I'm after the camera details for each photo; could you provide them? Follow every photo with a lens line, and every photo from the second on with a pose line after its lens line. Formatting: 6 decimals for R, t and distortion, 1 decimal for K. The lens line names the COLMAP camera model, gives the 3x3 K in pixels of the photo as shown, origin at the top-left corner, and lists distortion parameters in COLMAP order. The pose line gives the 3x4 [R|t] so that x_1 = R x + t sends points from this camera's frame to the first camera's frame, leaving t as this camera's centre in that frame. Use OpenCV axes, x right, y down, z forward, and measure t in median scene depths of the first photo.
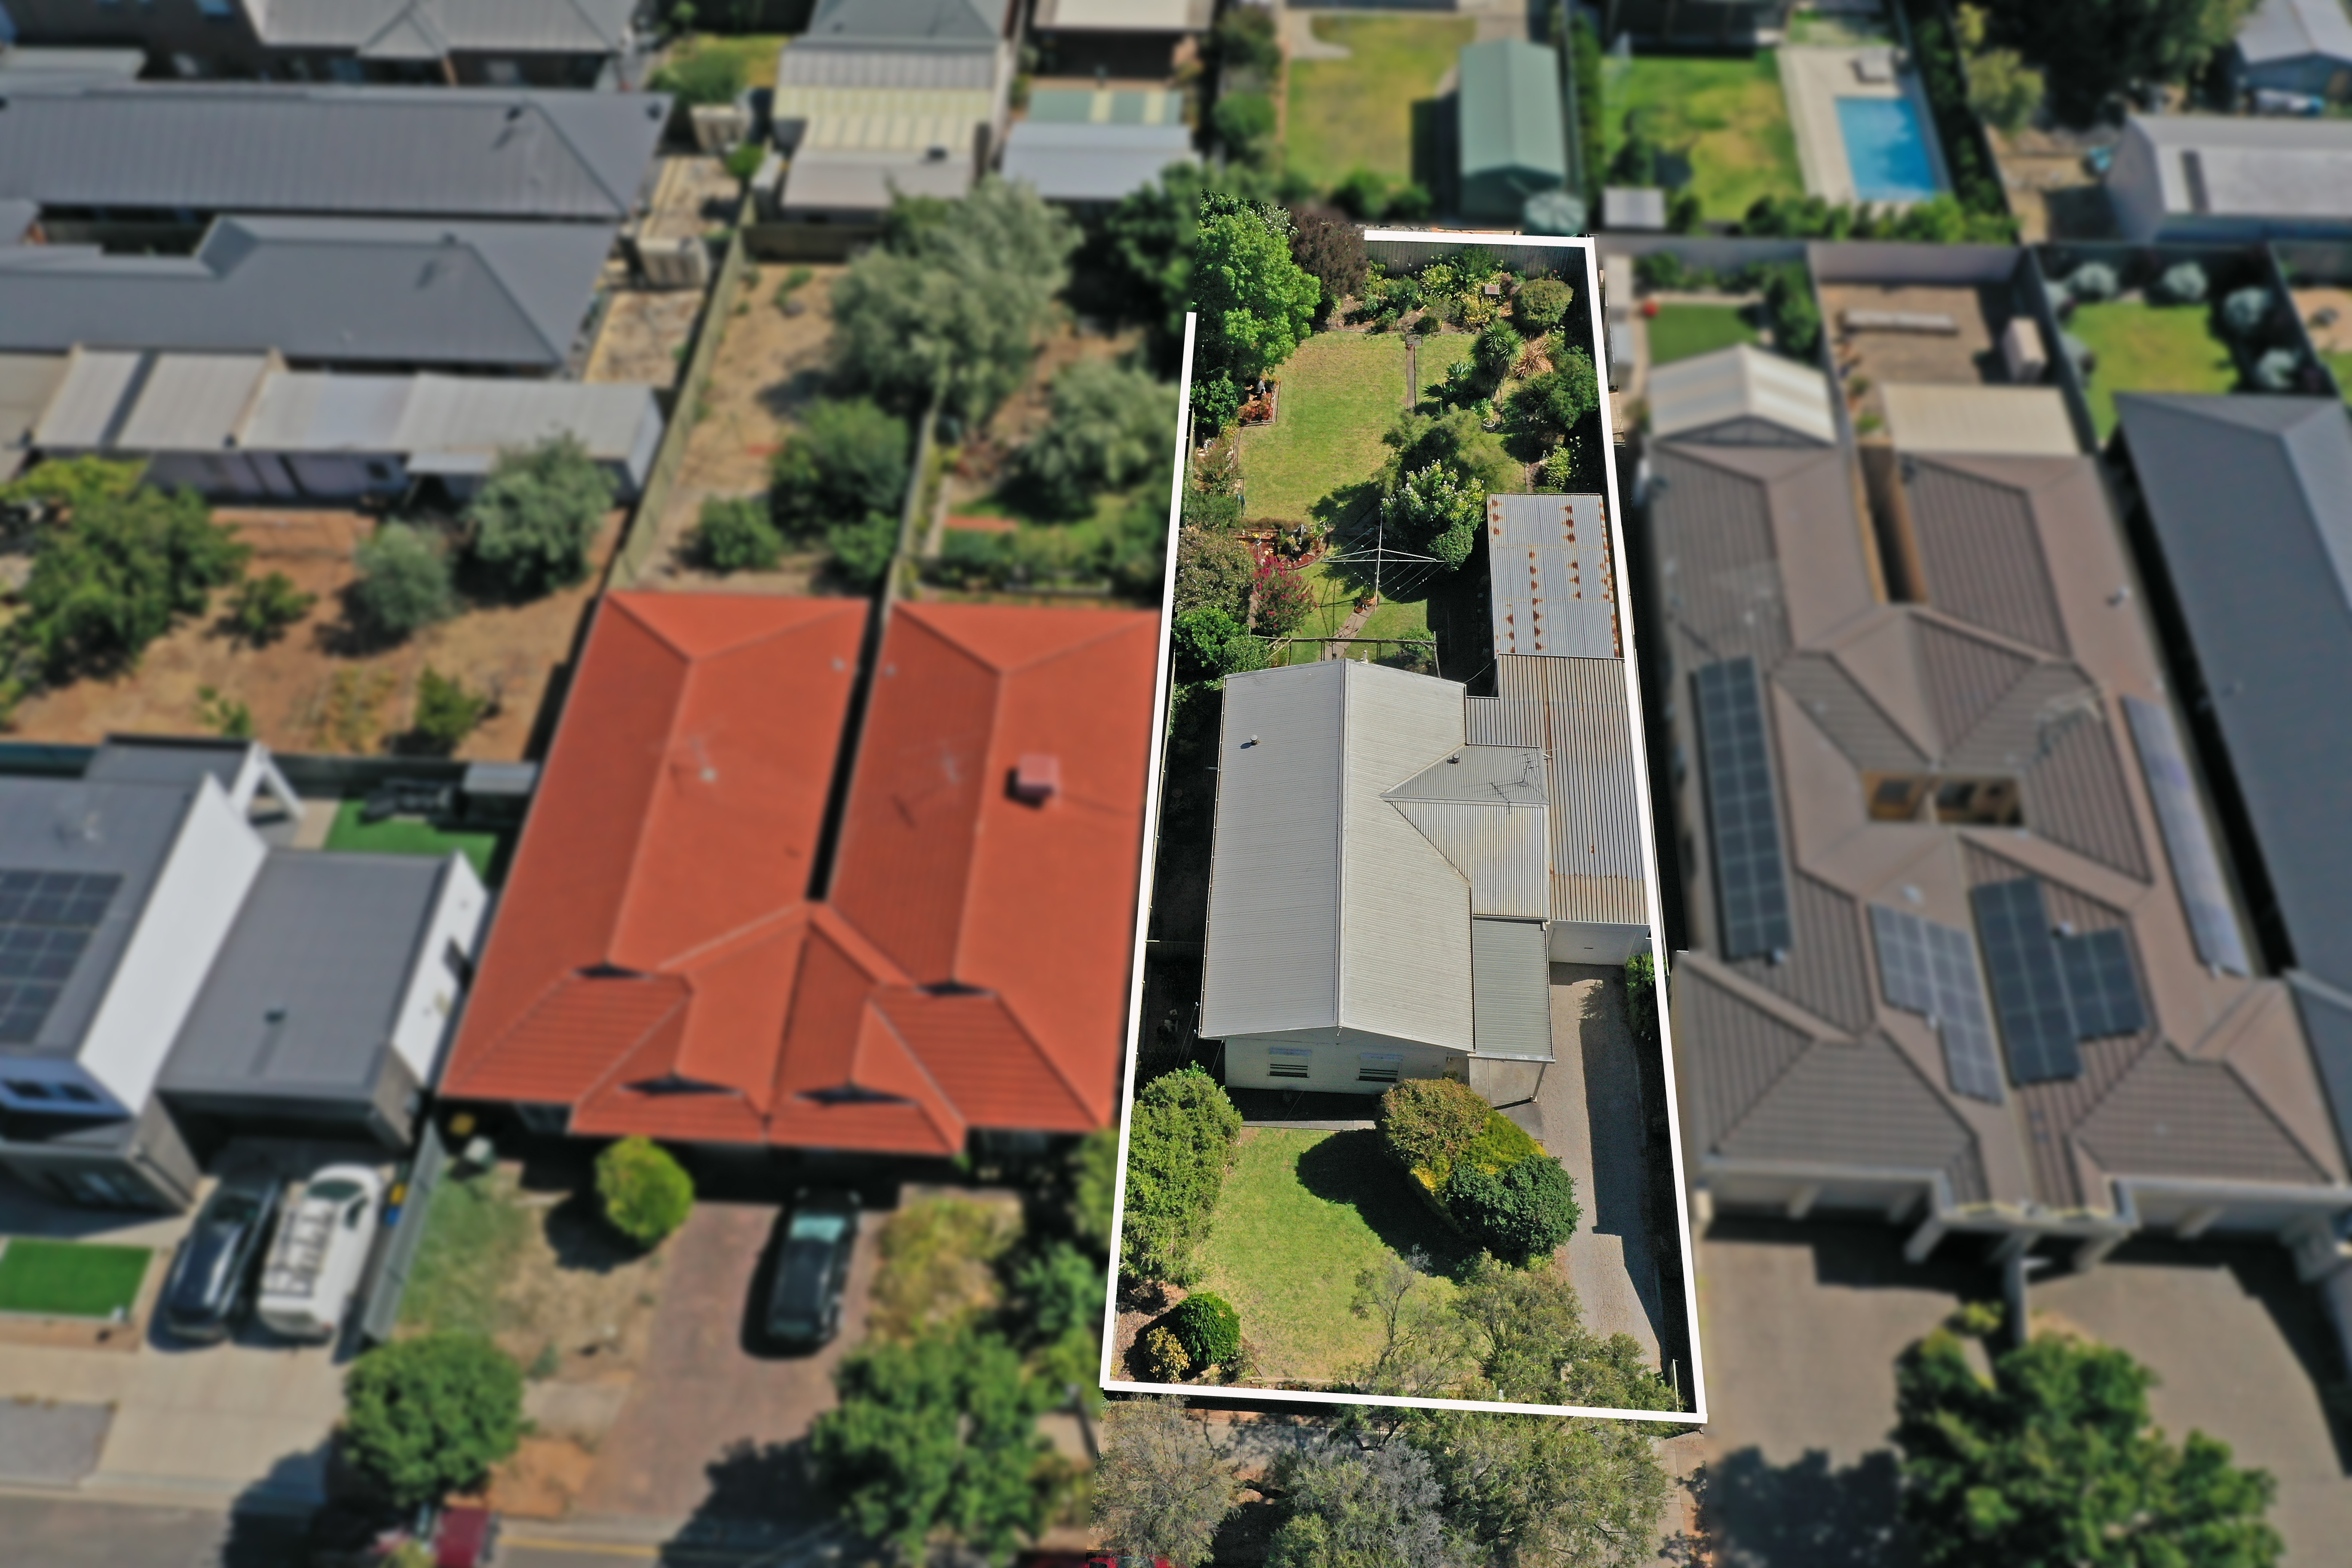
lens RADIAL K [[1740.3, 0, 1169.5], [0, 1740.3, 847.1], [0, 0, 1]] dist [-0.006799, 0.001635]
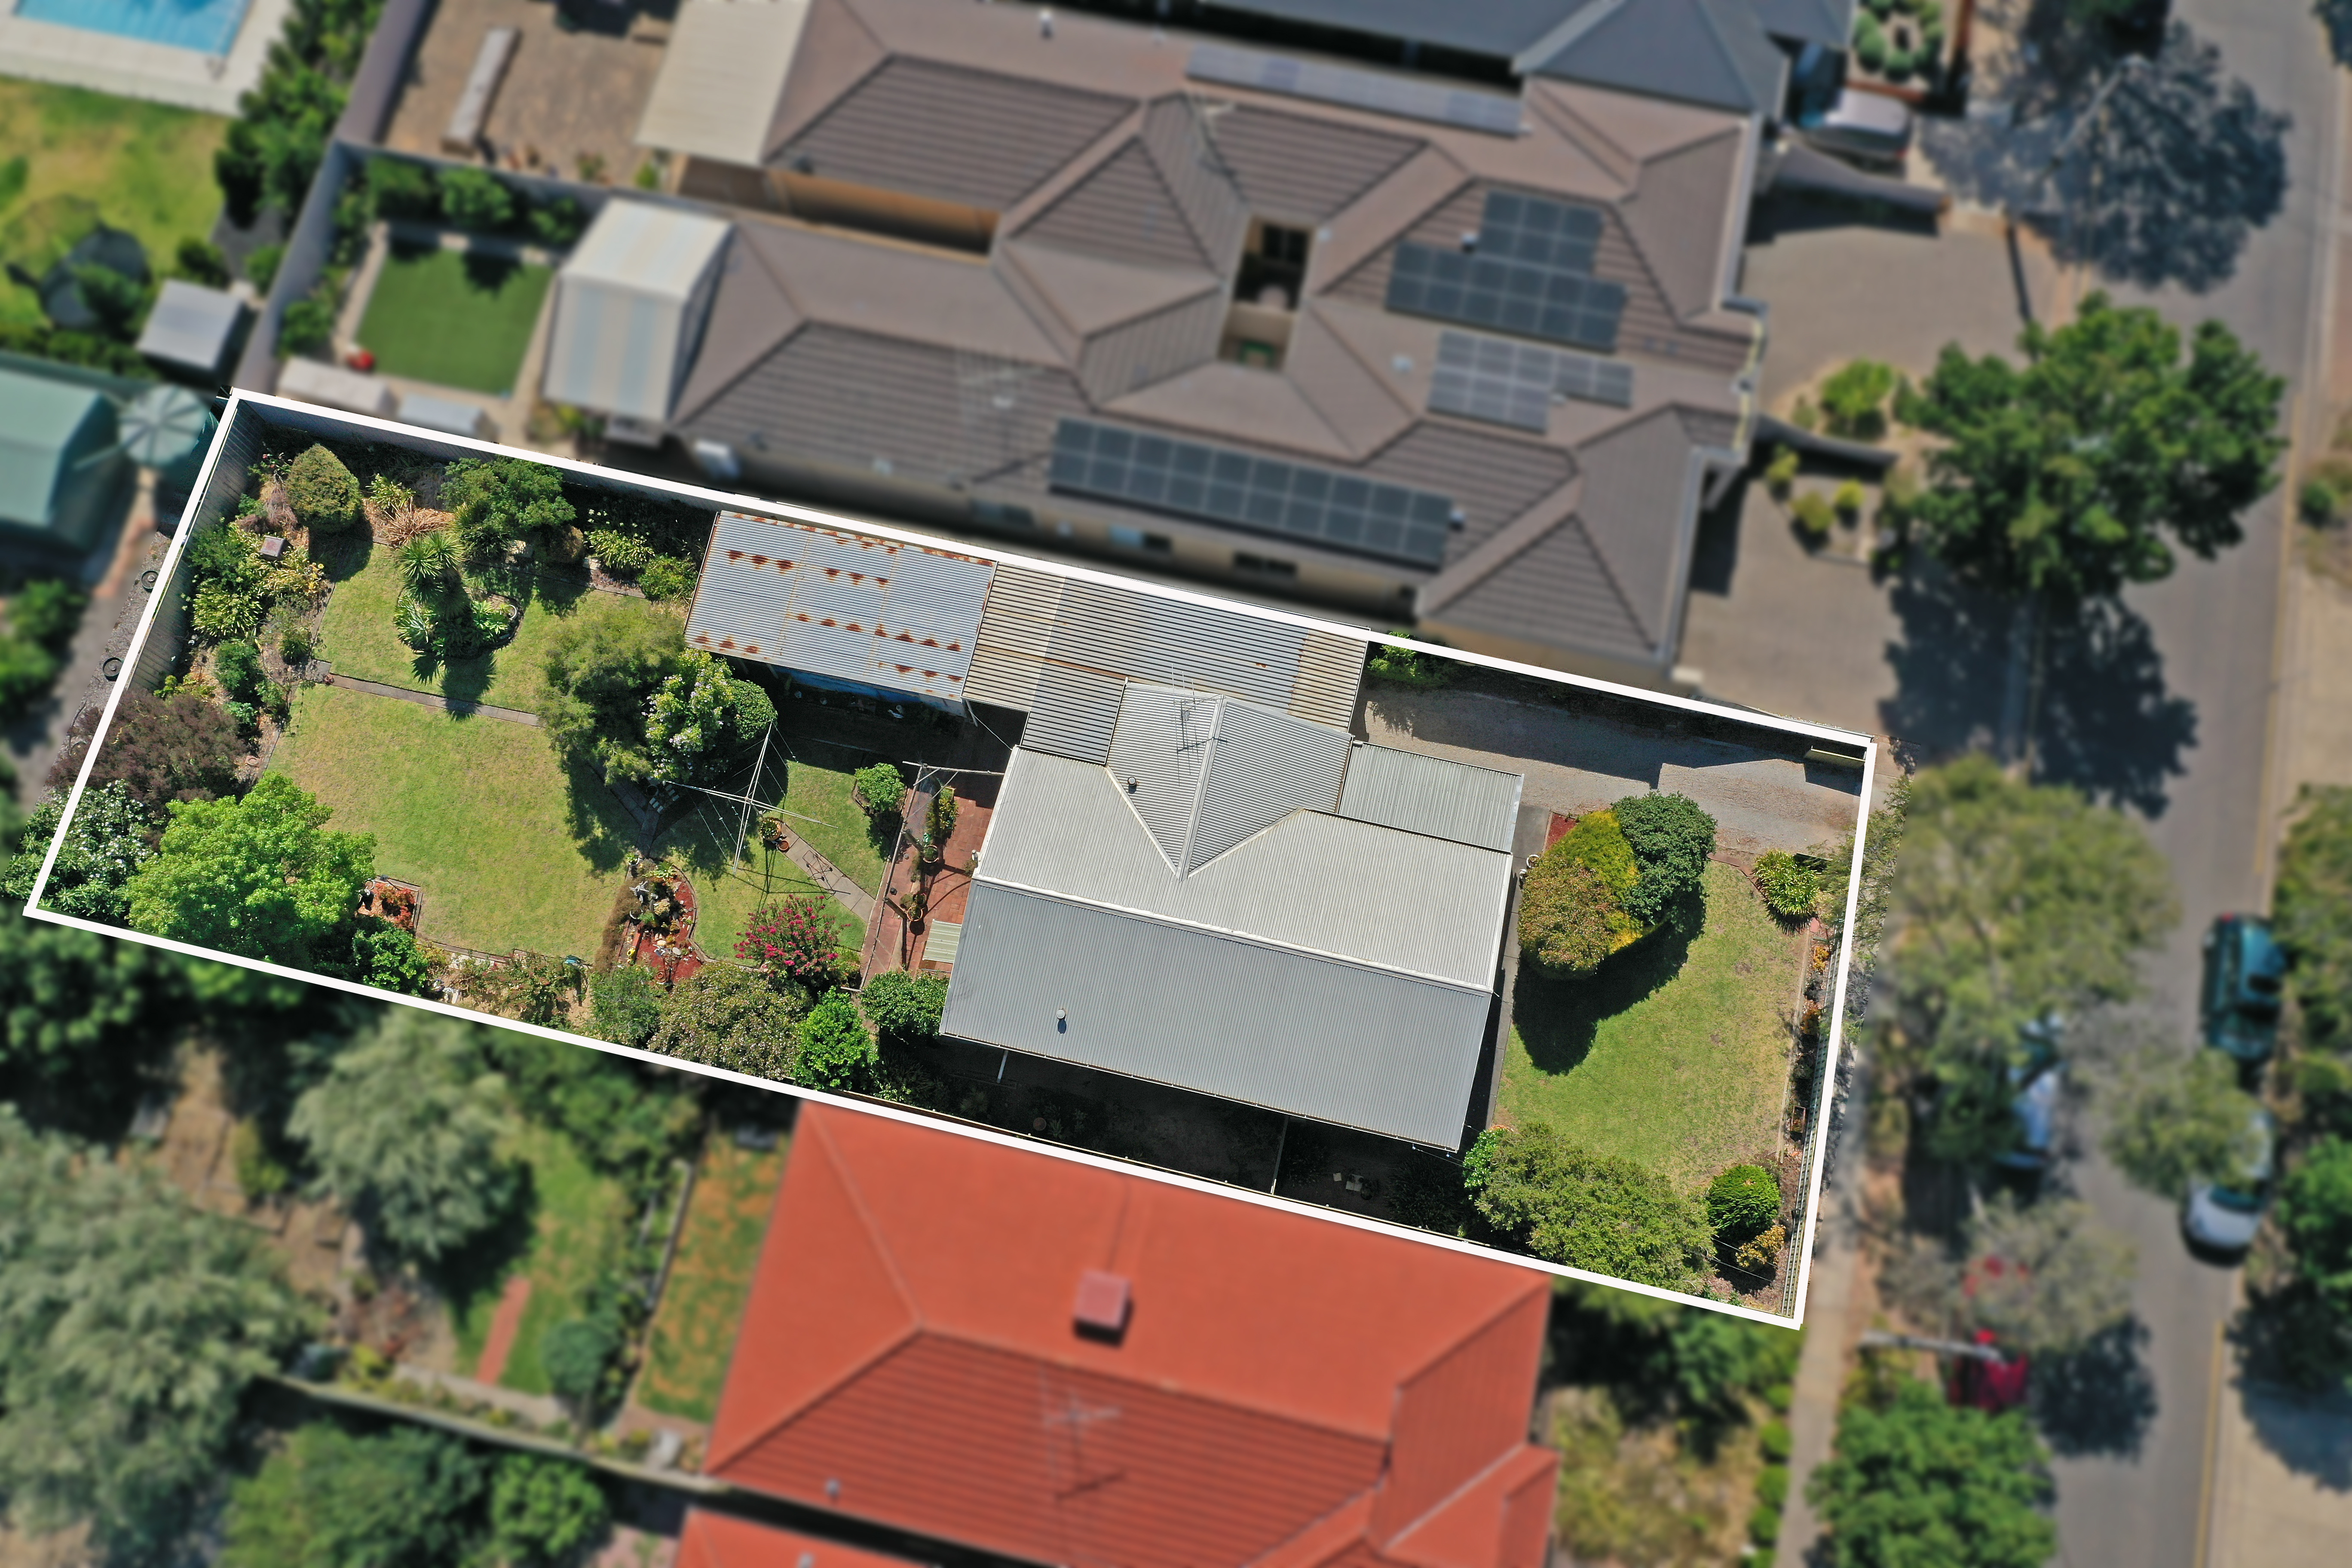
lens RADIAL K [[1740.3, 0, 1169.5], [0, 1740.3, 847.1], [0, 0, 1]] dist [-0.006799, 0.001635]
pose [[0.153573, -0.951555, 0.266381, -0.072871], [0.827987, 0.271051, 0.490886, -0.381130], [-0.539308, 0.145173, 0.829501, 0.268498]]
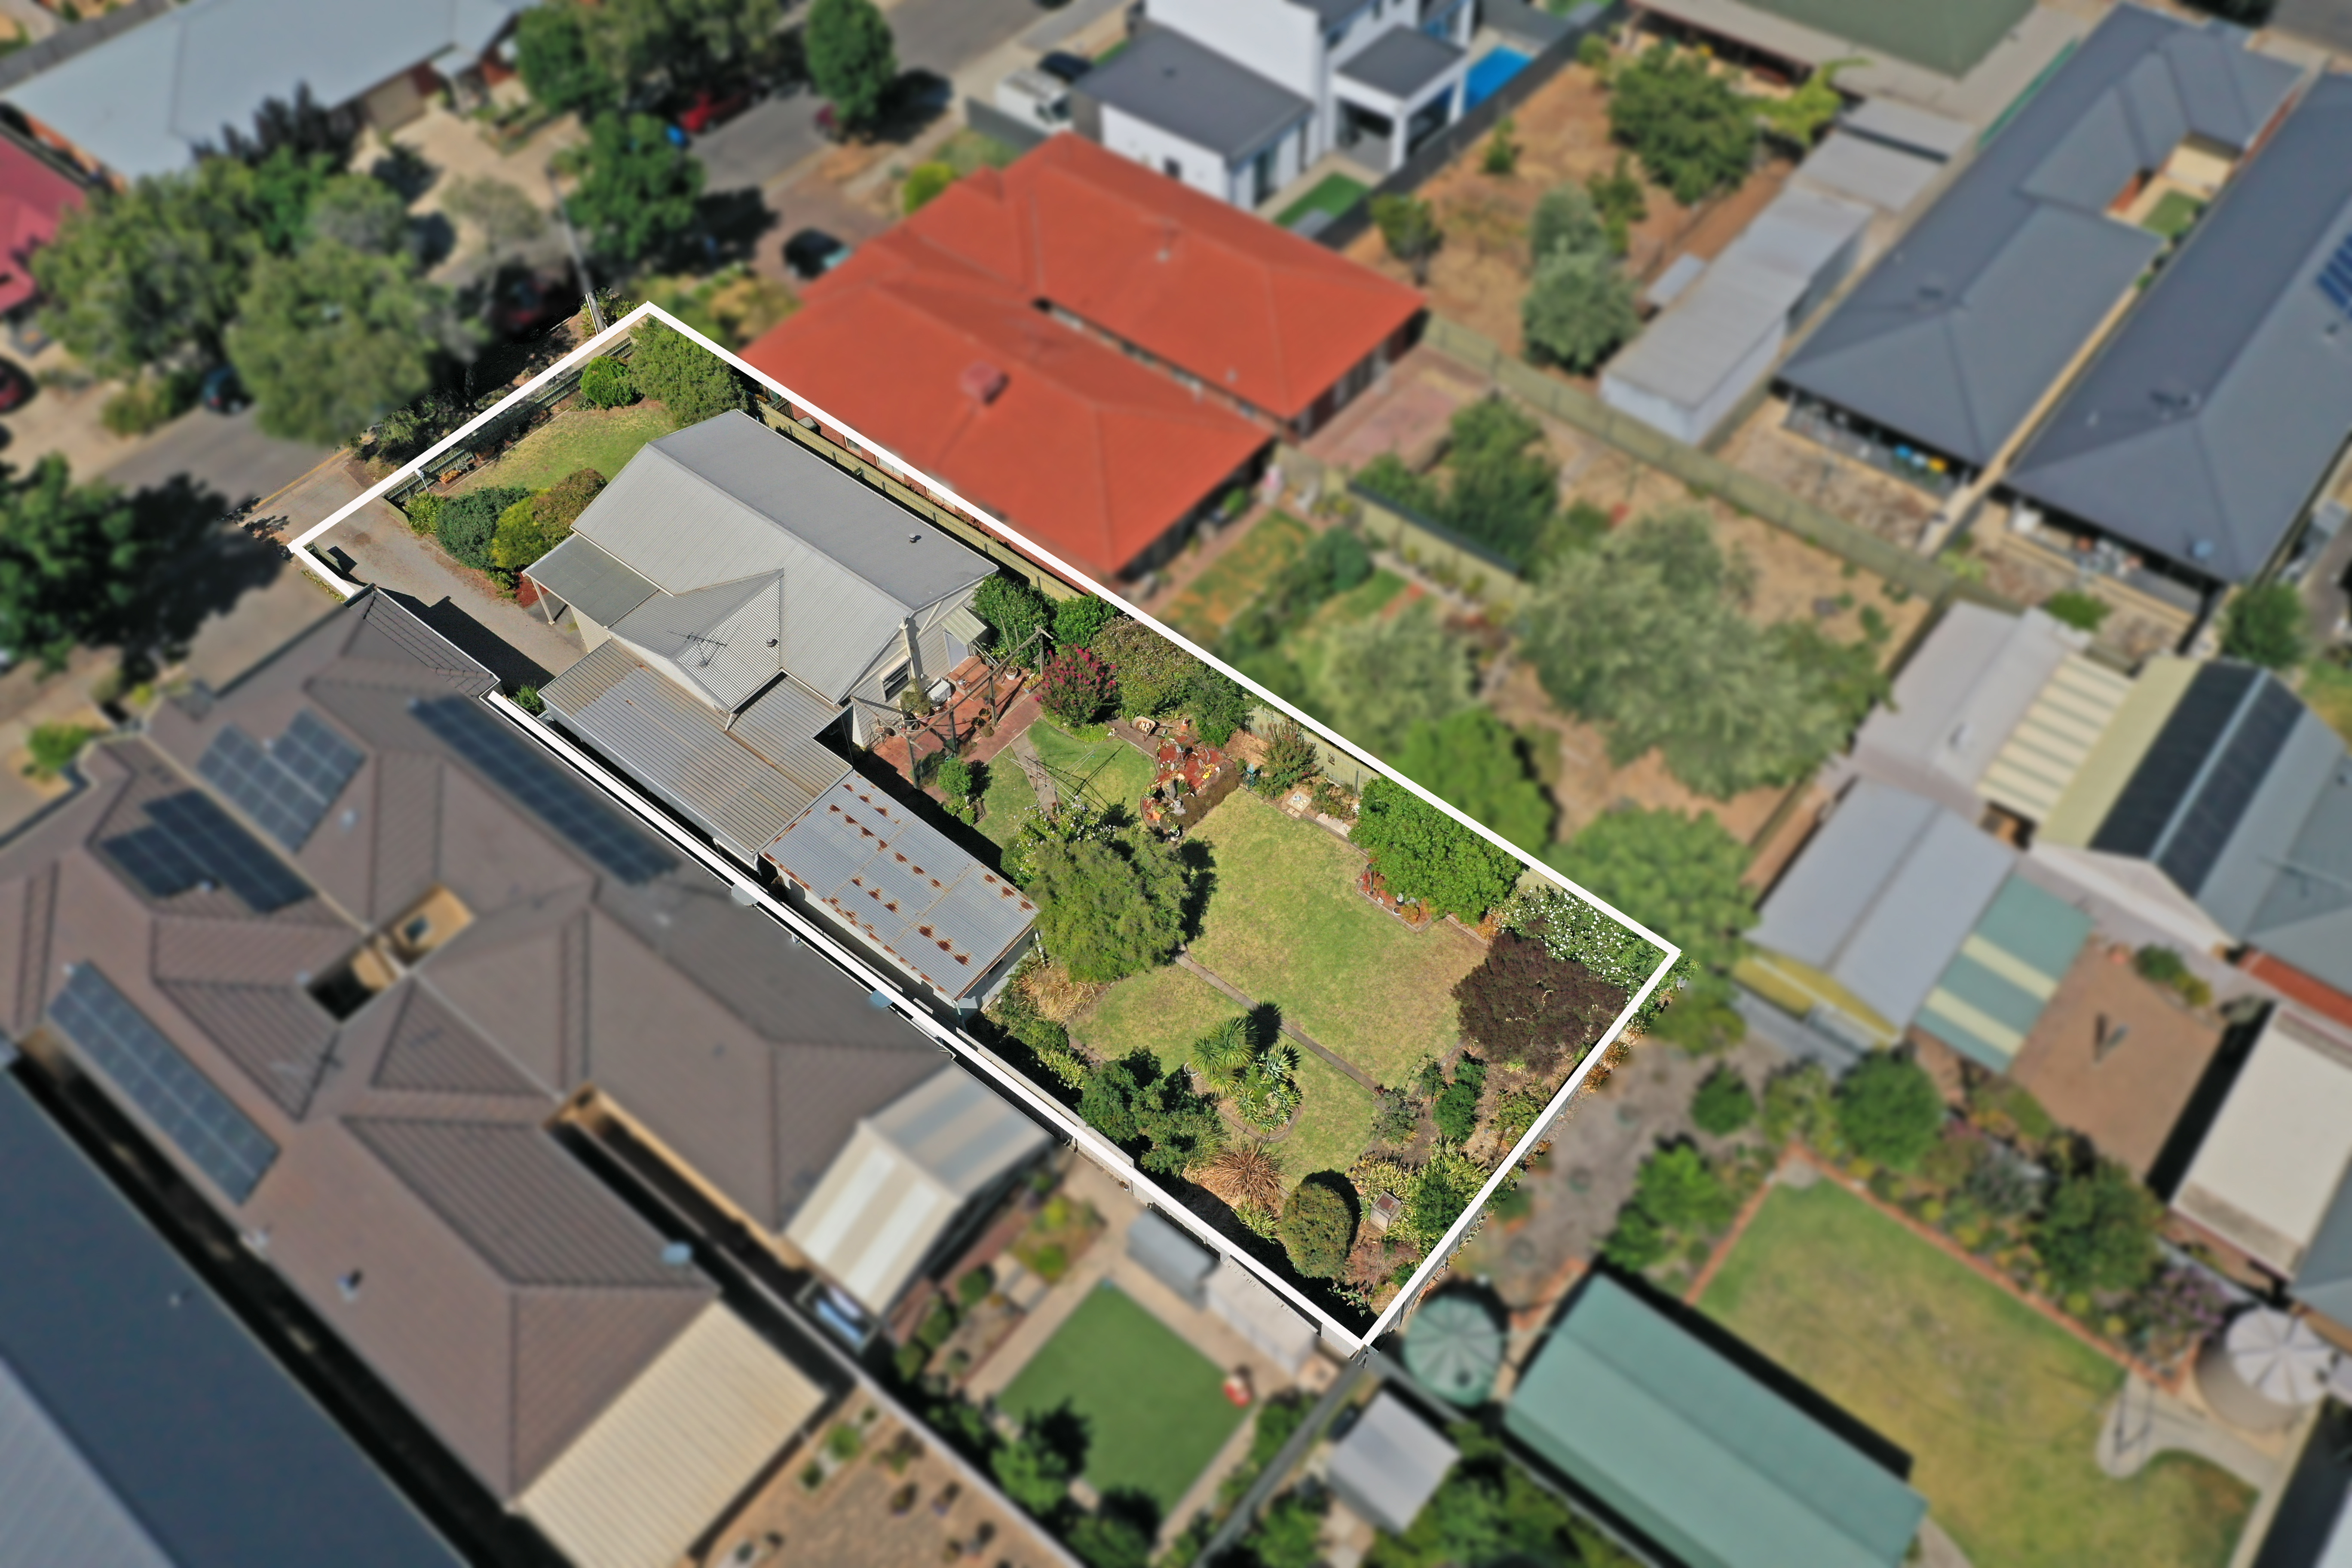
lens RADIAL K [[1740.3, 0, 1169.5], [0, 1740.3, 847.1], [0, 0, 1]] dist [-0.006799, 0.001635]
pose [[-0.573819, 0.686155, -0.447128, 0.507459], [-0.661083, -0.065801, 0.747422, -0.876221], [0.483426, 0.724474, 0.491363, 0.605000]]
